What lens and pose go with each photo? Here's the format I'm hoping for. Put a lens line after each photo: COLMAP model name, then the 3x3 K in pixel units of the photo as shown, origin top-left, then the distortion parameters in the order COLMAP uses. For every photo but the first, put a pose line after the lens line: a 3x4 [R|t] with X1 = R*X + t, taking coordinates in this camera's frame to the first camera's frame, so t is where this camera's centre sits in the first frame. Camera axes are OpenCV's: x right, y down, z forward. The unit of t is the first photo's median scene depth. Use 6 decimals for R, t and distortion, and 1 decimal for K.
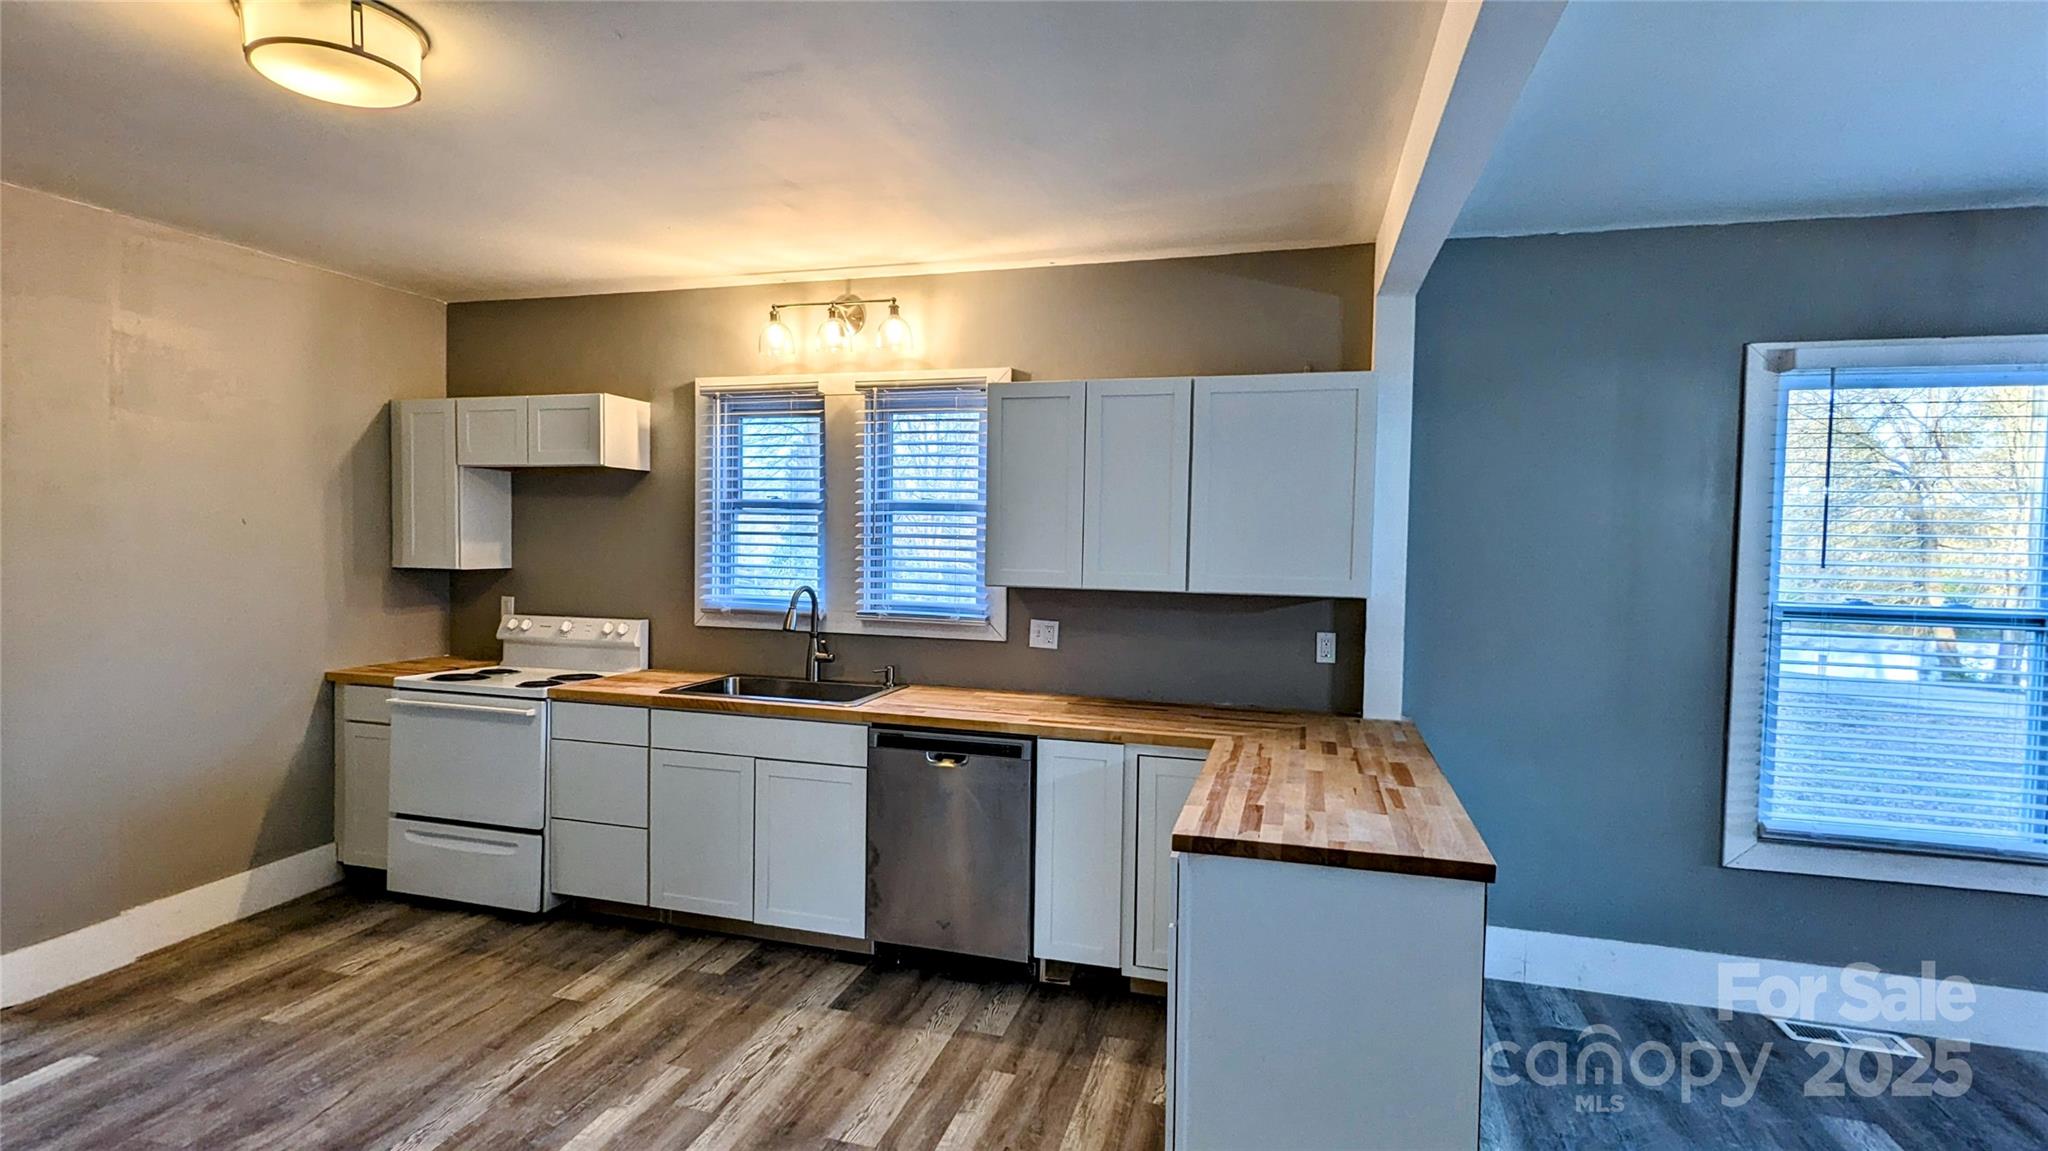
lens RADIAL K [[964.0, 0, 1017.6], [0, 964.0, 583.9], [0, 0, 1]] dist [0.000794, 0.000149]
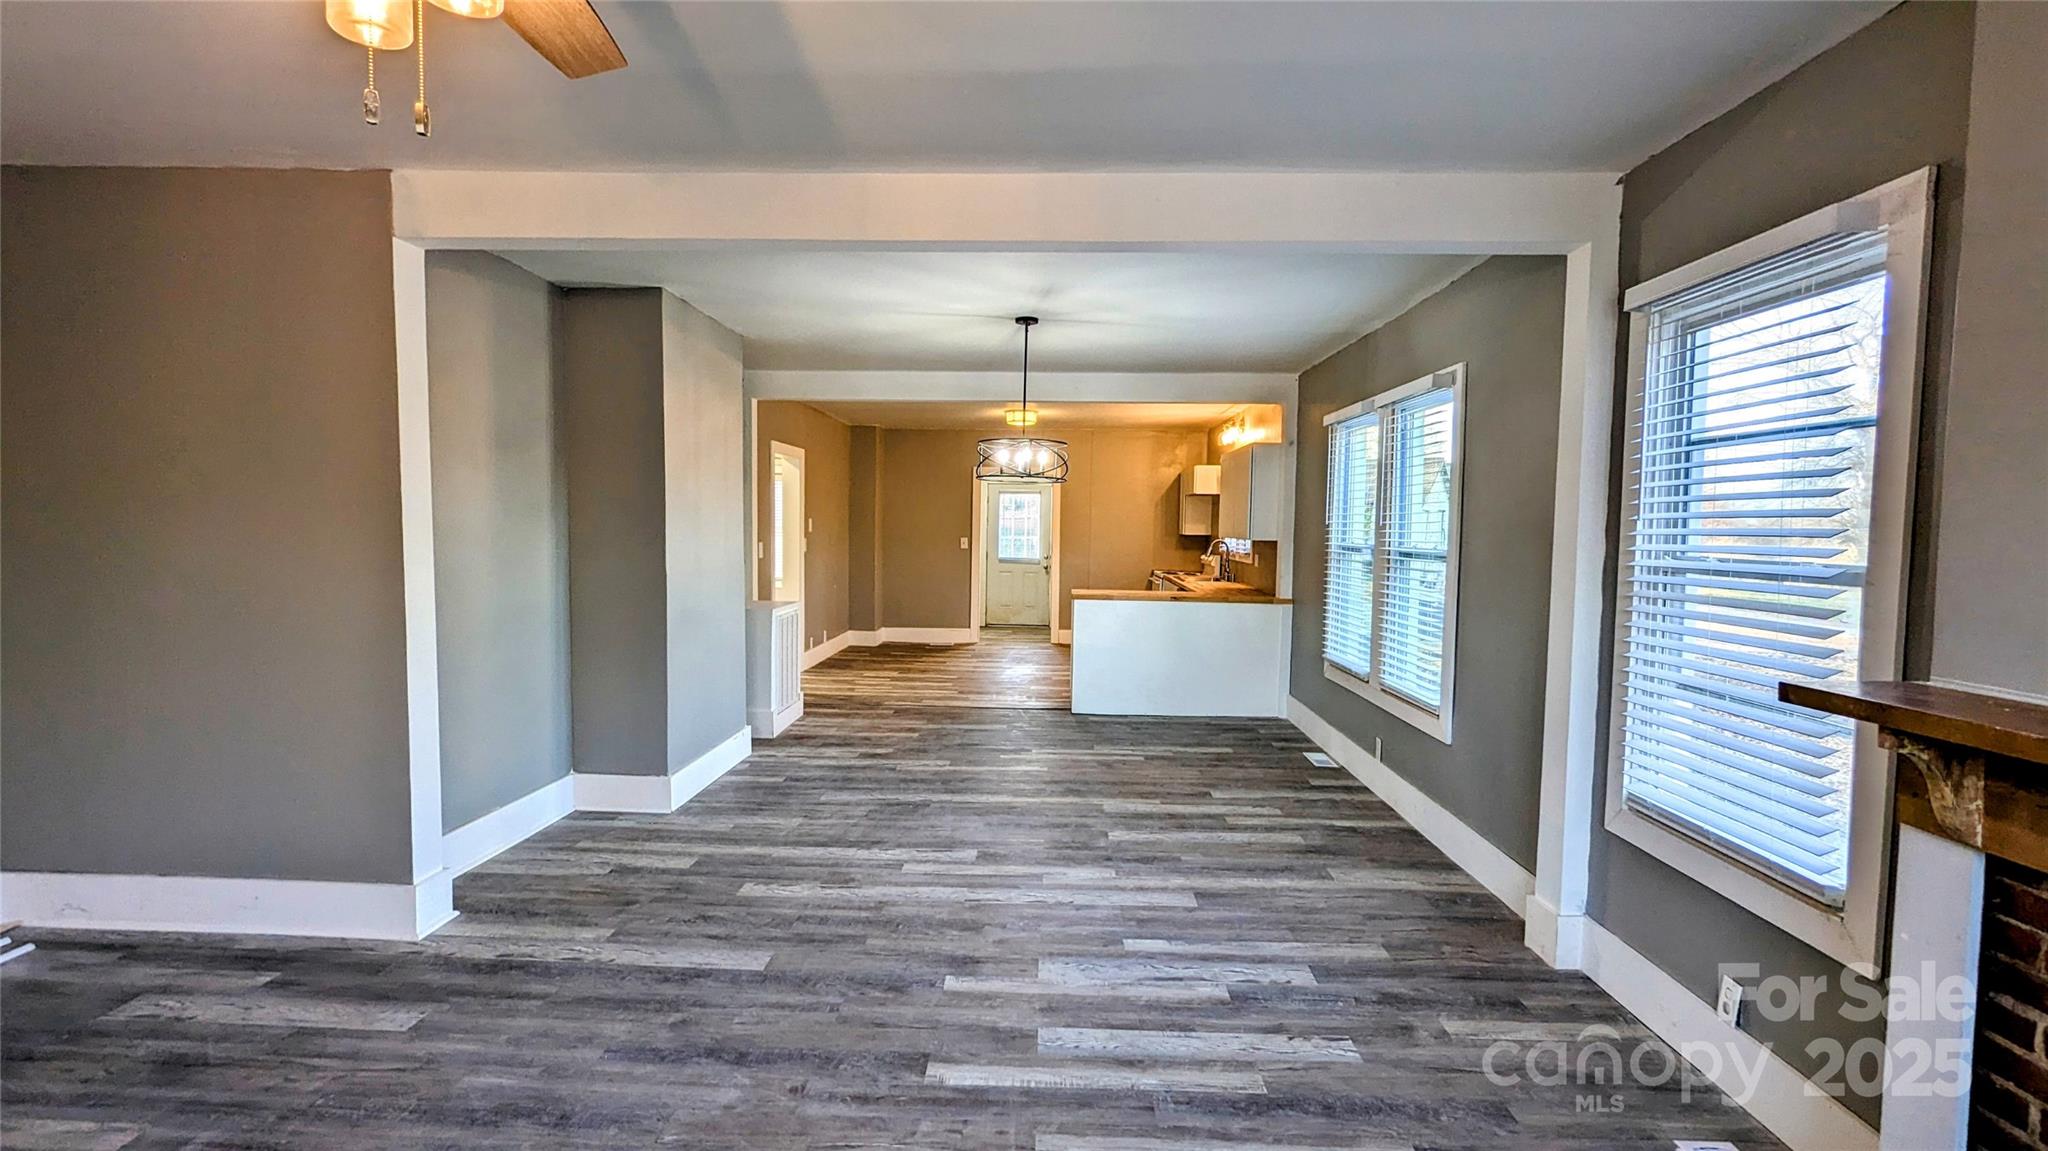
lens RADIAL K [[964.0, 0, 1021.9], [0, 964.0, 573.7], [0, 0, 1]] dist [0.000794, 0.000149]
pose [[0.243855, 0.038145, -0.969061, 2.267631], [-0.057889, 0.998017, 0.024718, 0.064306], [0.968083, 0.050070, 0.245579, -0.092799]]
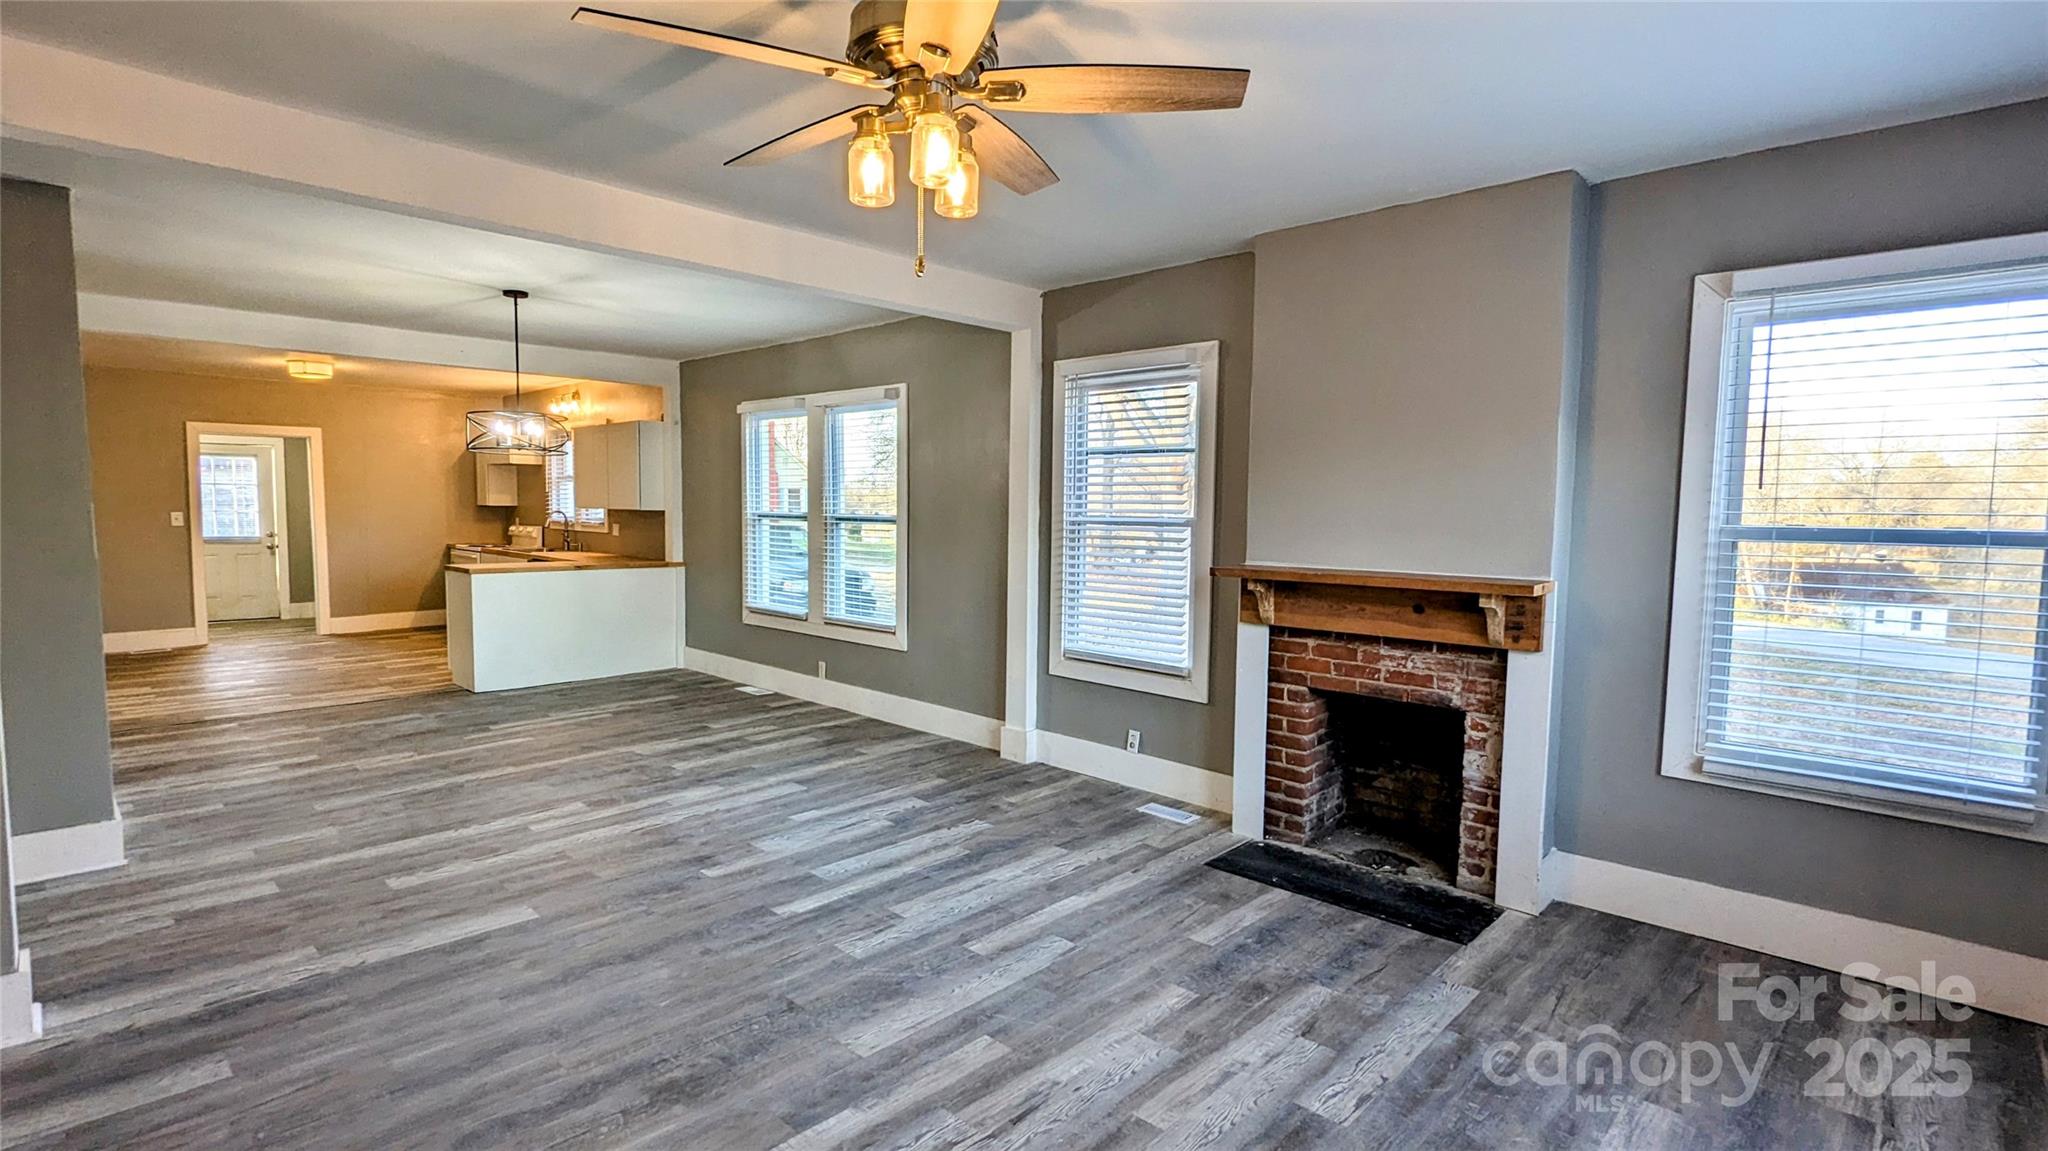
lens RADIAL K [[964.0, 0, 1020.6], [0, 964.0, 565.0], [0, 0, 1]] dist [0.000794, 0.000149]
pose [[0.885518, 0.023393, -0.464015, 2.212865], [-0.019541, 0.999723, 0.013110, 0.097575], [0.464193, -0.002542, 0.885730, -0.716126]]
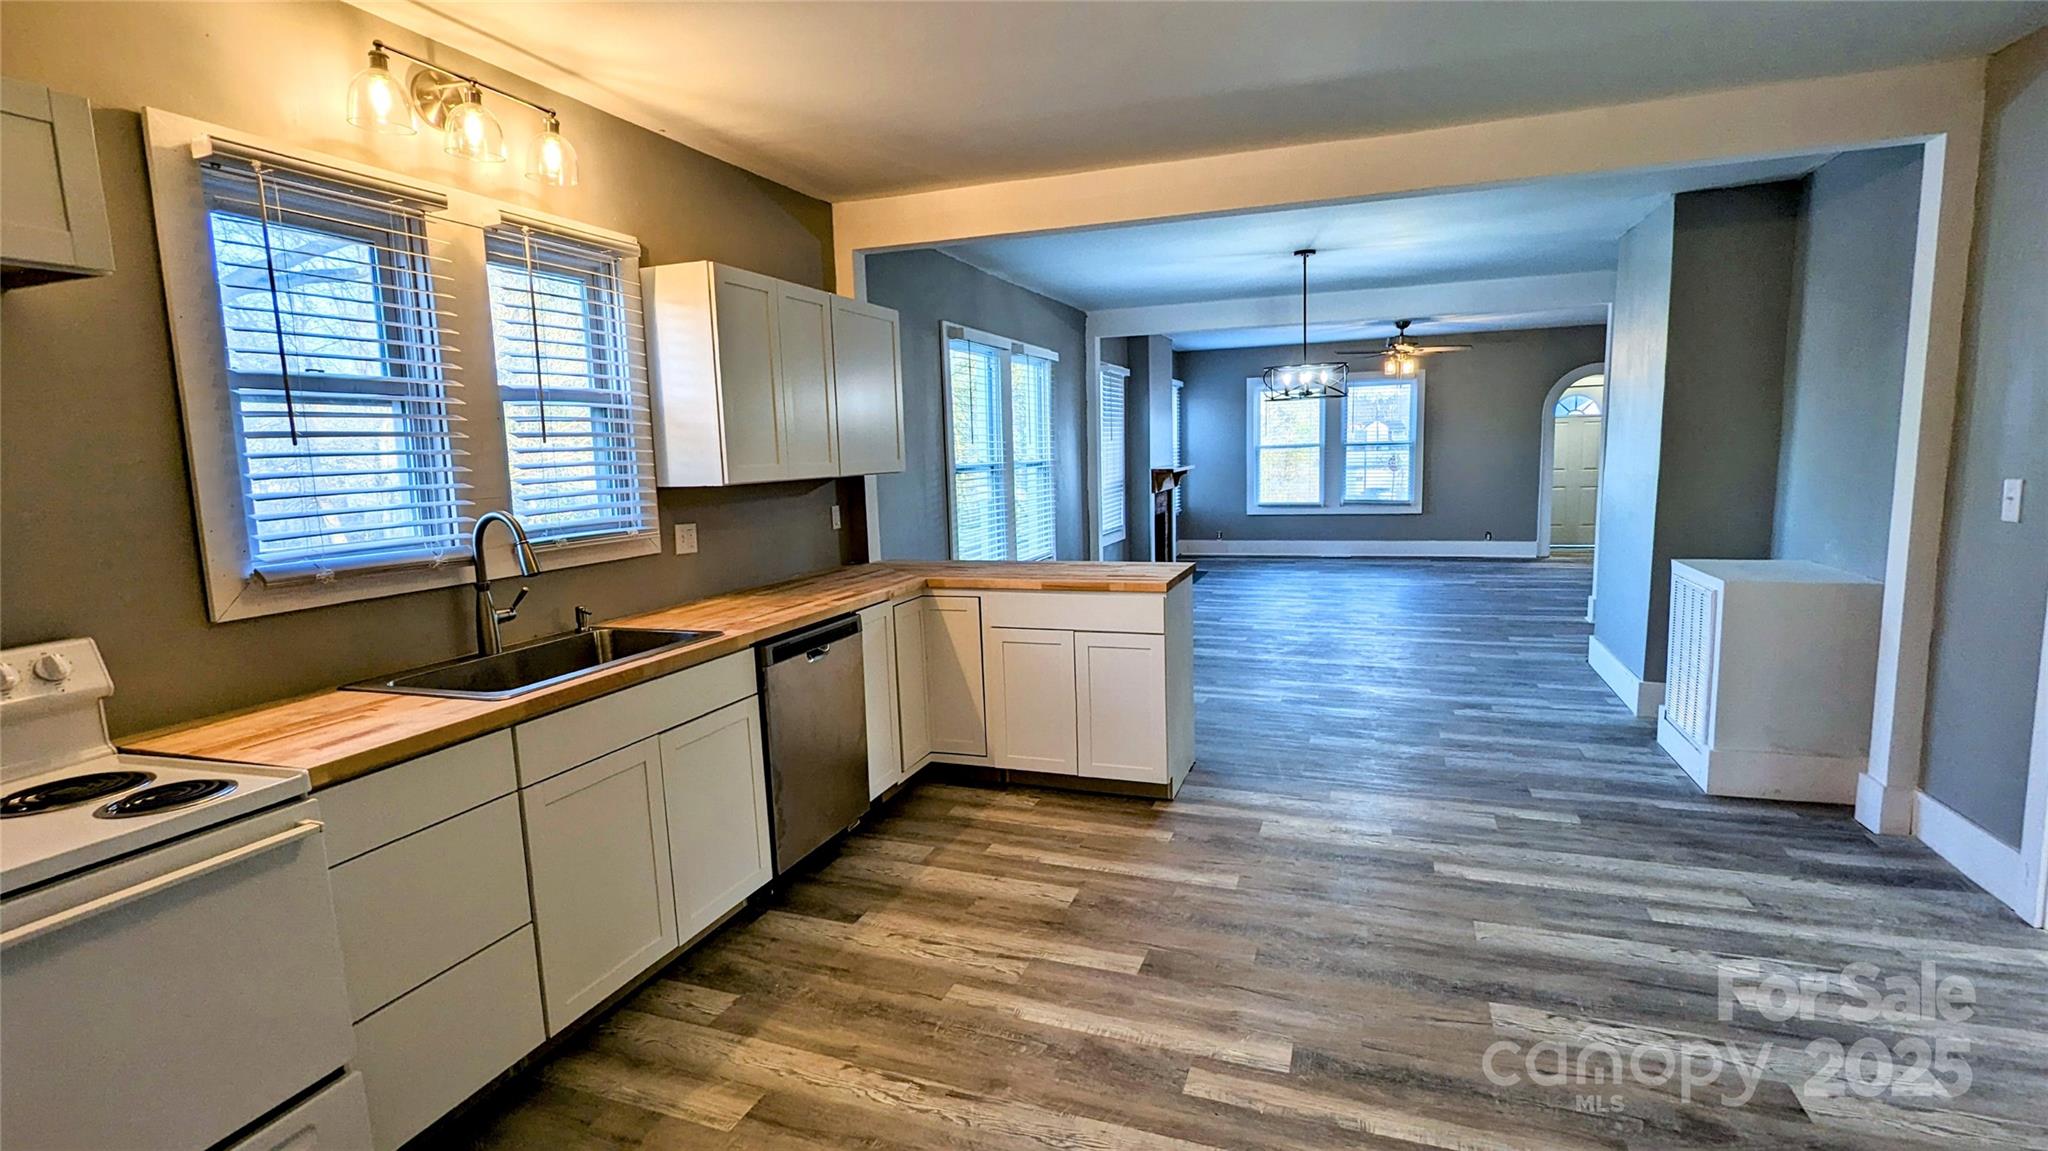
lens RADIAL K [[964.0, 0, 1022.5], [0, 964.0, 583.5], [0, 0, 1]] dist [0.000794, 0.000149]
pose [[0.069515, -0.158433, 0.984920, -0.959388], [0.080414, 0.984985, 0.152768, -0.023952], [-0.994335, 0.068582, 0.081211, 0.652489]]
